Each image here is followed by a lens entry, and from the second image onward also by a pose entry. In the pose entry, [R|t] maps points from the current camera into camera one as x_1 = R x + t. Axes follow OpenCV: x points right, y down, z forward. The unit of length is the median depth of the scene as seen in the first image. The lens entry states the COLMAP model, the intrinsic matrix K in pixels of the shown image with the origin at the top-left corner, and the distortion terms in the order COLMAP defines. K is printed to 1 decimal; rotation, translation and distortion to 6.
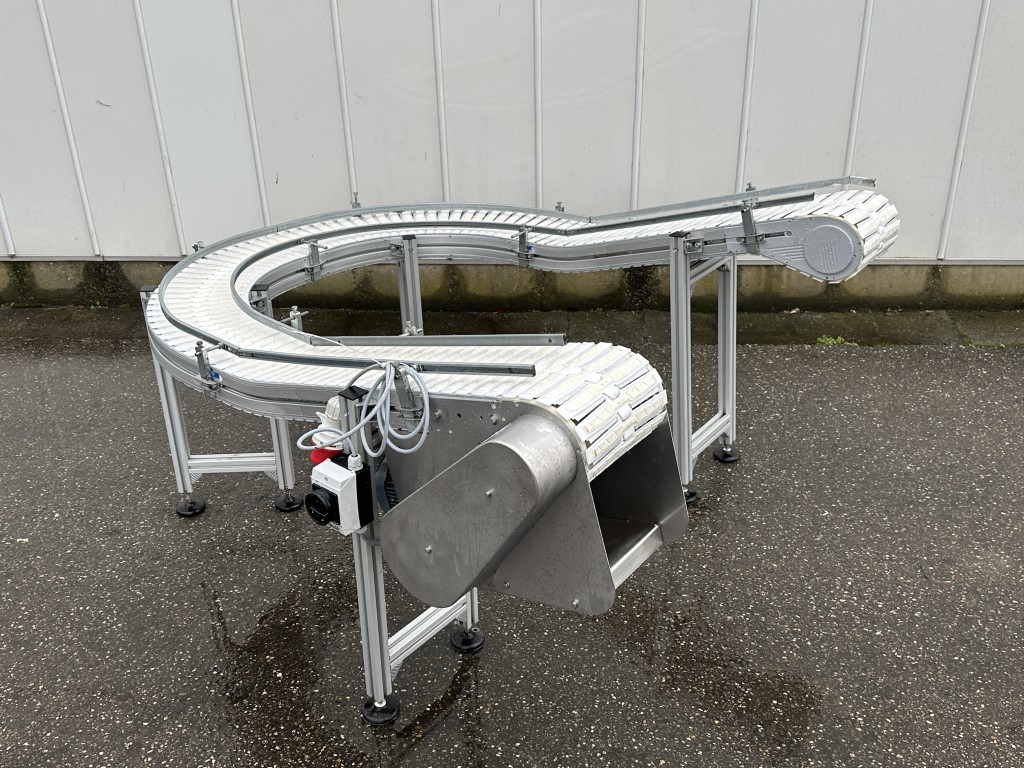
lens RADIAL K [[1016.0, 0, 502.5], [0, 1016.0, 362.5], [0, 0, 1]] dist [0.013532, 0.000000]
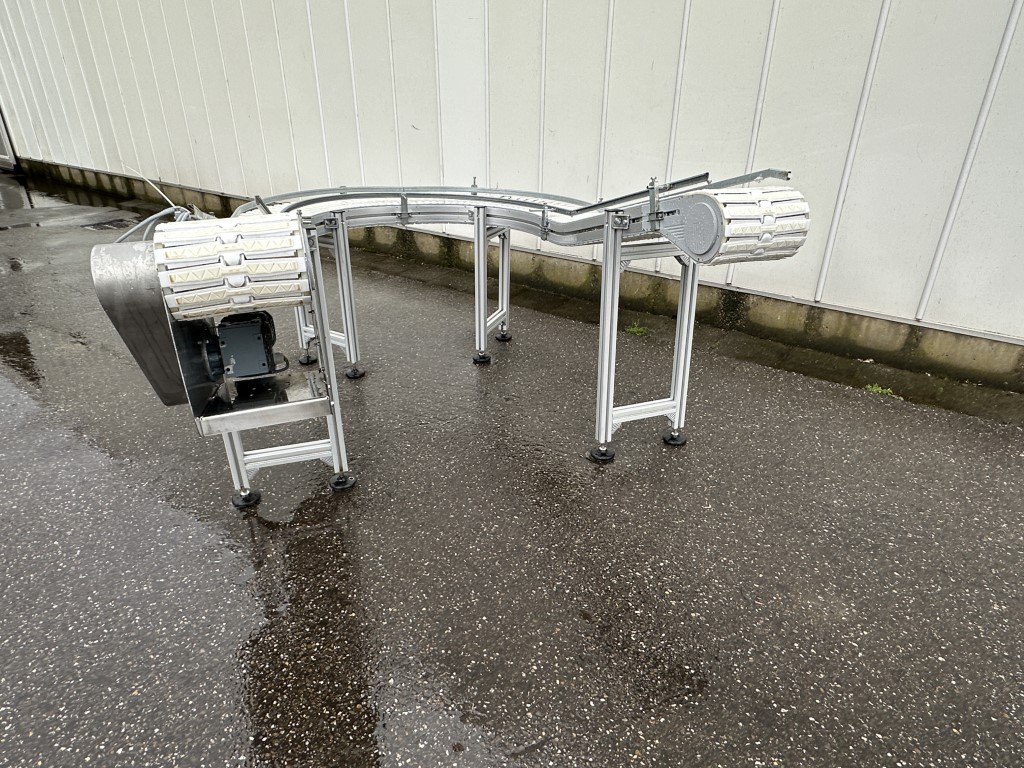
lens RADIAL K [[628.6, 0, 502.1], [0, 628.6, 385.7], [0, 0, 1]] dist [-0.017139, 0.011547]
pose [[0.839205, 0.263540, -0.475690, 0.463527], [-0.255491, 0.963249, 0.082923, 0.032465], [0.480061, 0.051945, 0.875696, 0.364203]]
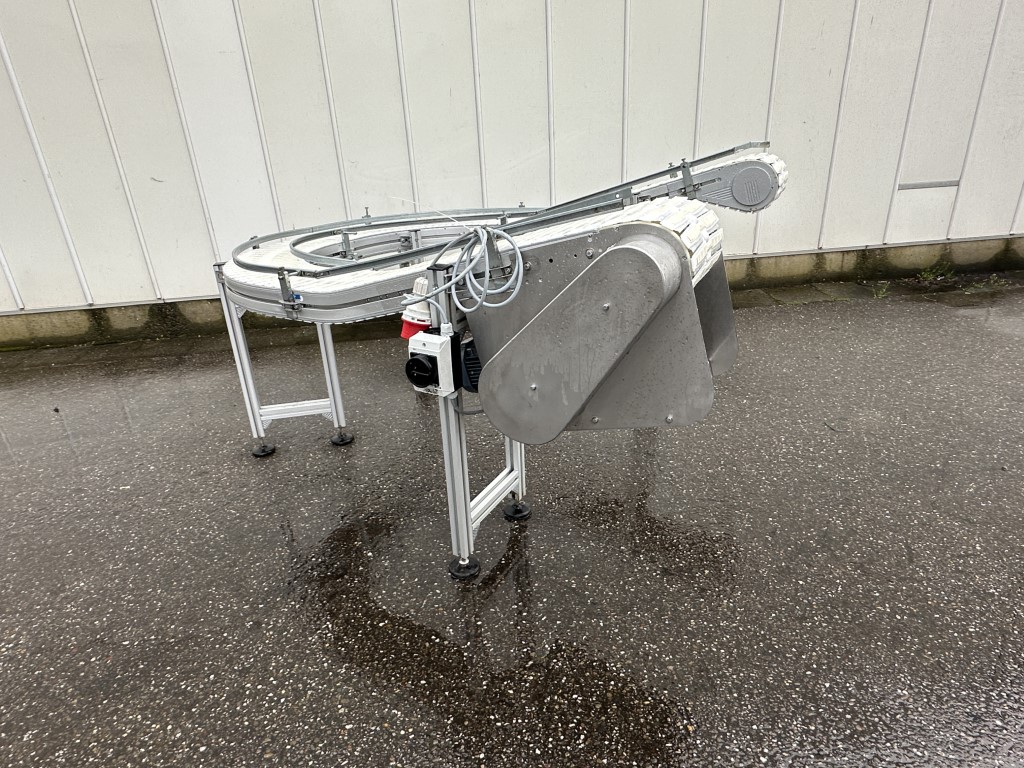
lens RADIAL K [[628.6, 0, 498.9], [0, 628.6, 390.5], [0, 0, 1]] dist [-0.017139, 0.011547]
pose [[0.986030, -0.094345, 0.137276, -0.140355], [0.099218, 0.994641, -0.029086, 0.140605], [-0.133796, 0.042300, 0.990106, 0.227608]]
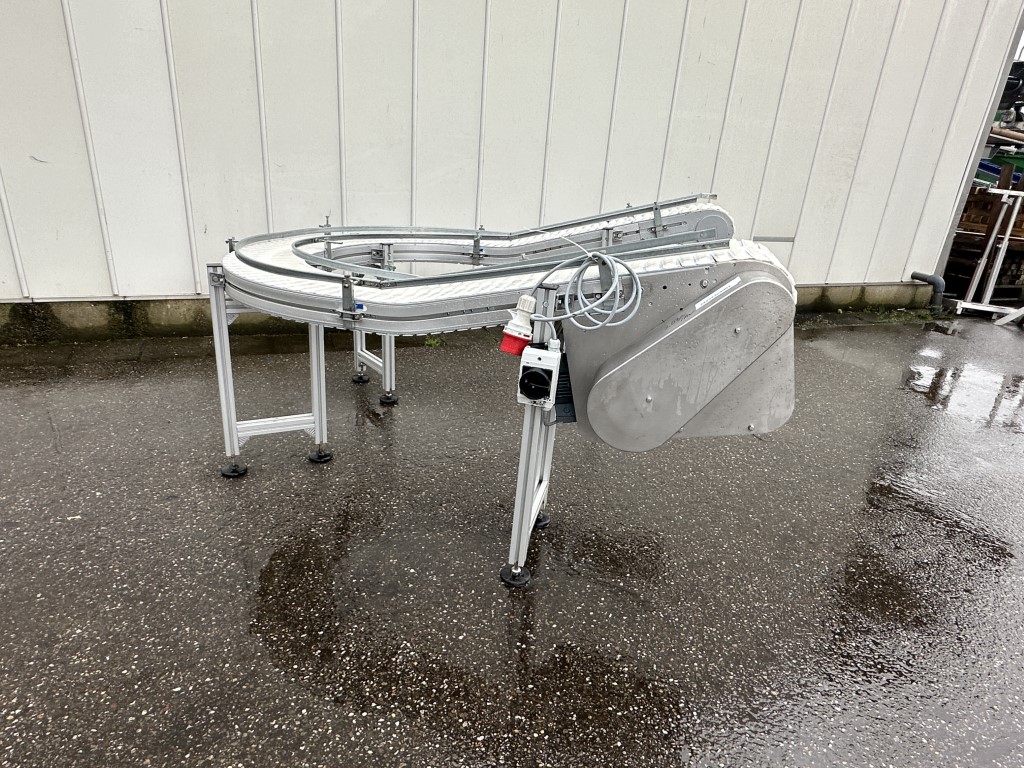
lens RADIAL K [[628.6, 0, 502.1], [0, 628.6, 386.3], [0, 0, 1]] dist [-0.017139, 0.011547]
pose [[0.901494, -0.076269, 0.426017, -0.381743], [0.101482, 0.994158, -0.036763, 0.122887], [-0.420725, 0.076375, 0.903968, 0.268370]]
